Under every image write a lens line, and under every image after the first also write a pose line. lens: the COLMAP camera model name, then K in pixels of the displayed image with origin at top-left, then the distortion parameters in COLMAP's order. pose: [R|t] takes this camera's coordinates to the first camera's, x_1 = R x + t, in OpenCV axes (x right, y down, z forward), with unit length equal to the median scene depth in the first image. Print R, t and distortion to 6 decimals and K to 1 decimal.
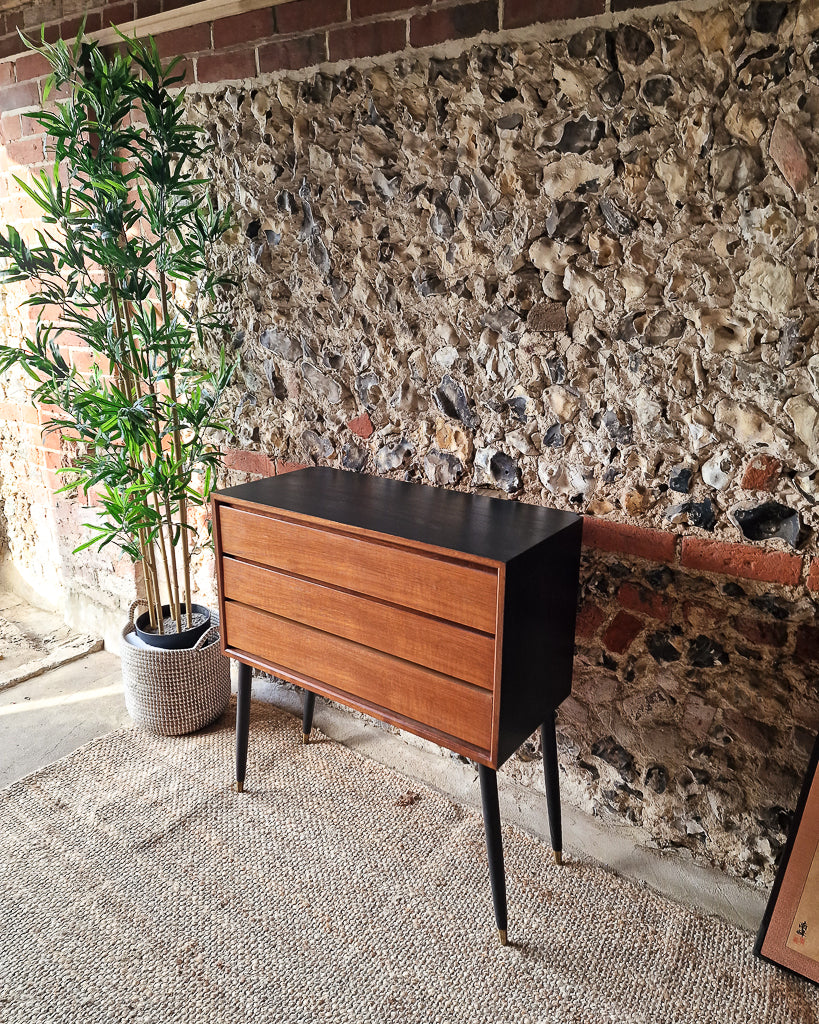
lens RADIAL K [[726.0, 0, 423.9], [0, 726.0, 514.5], [0, 0, 1]] dist [0.052842, -0.051882]
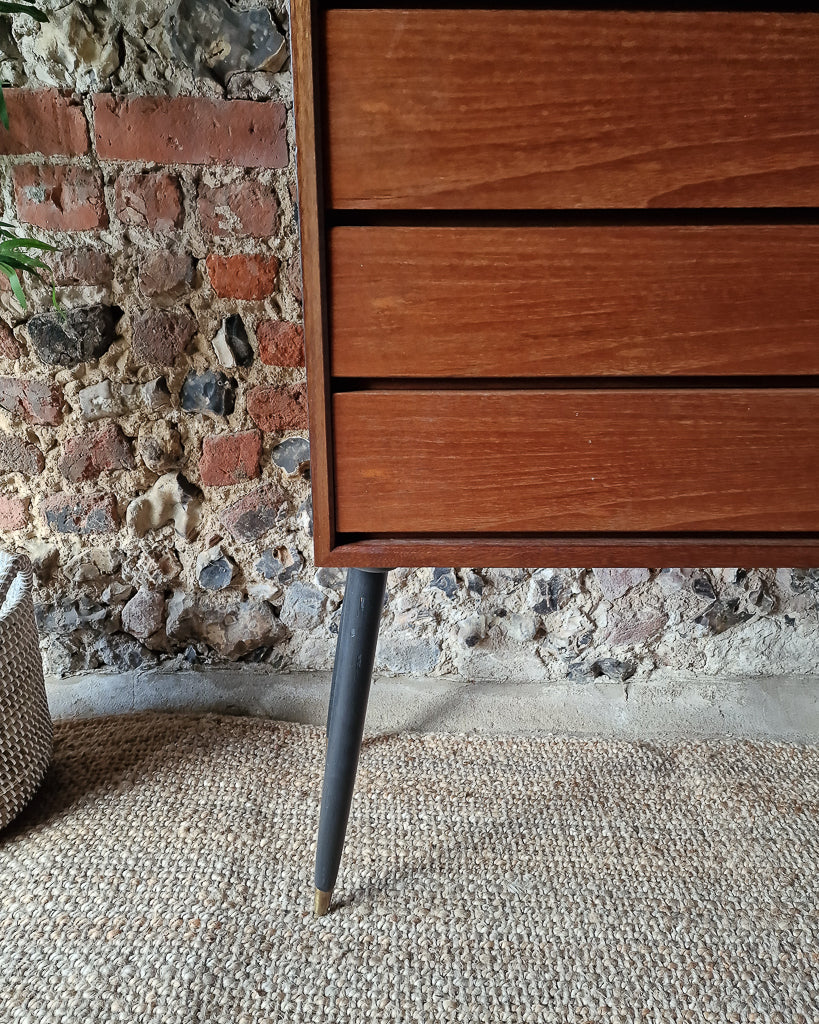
lens RADIAL K [[726.0, 0, 418.7], [0, 726.0, 550.4], [0, 0, 1]] dist [0.052842, -0.051882]
pose [[0.828170, -0.217267, 0.516652, -0.411211], [0.163694, 0.975380, 0.147781, 0.171851], [-0.536040, -0.037815, 0.843345, 0.741856]]
